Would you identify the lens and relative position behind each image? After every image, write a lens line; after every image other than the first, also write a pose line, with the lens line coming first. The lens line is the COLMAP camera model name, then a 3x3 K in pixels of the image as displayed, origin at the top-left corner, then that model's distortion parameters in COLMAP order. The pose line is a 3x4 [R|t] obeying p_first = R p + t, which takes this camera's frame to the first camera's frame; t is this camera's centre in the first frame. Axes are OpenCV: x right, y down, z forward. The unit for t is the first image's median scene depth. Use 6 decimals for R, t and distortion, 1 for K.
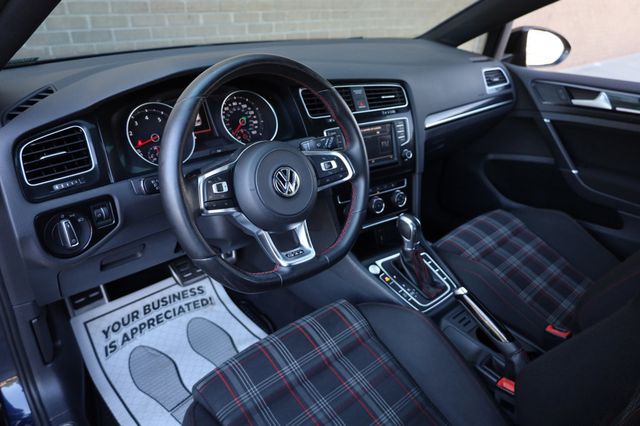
lens RADIAL K [[439.7, 0, 320.0], [0, 439.7, 213.0], [0, 0, 1]] dist [-0.003123, -0.001975]
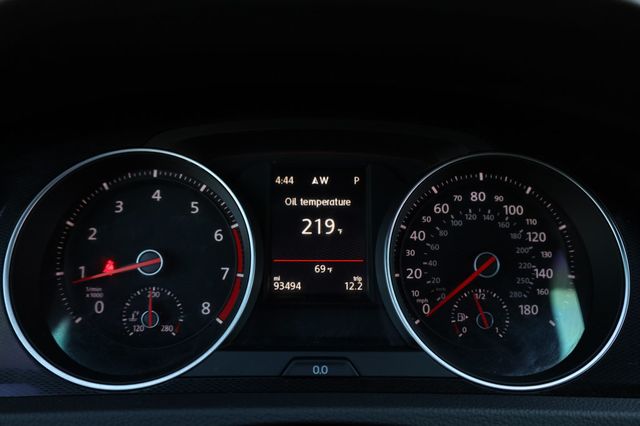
lens RADIAL K [[569.6, 0, 320.0], [0, 569.6, 213.0], [0, 0, 1]] dist [0.002859, 0.000982]
pose [[0.756933, 0.184672, -0.626856, -0.034580], [-0.287535, 0.955514, -0.065706, -0.160134], [0.586835, 0.229978, 0.776360, 0.569898]]
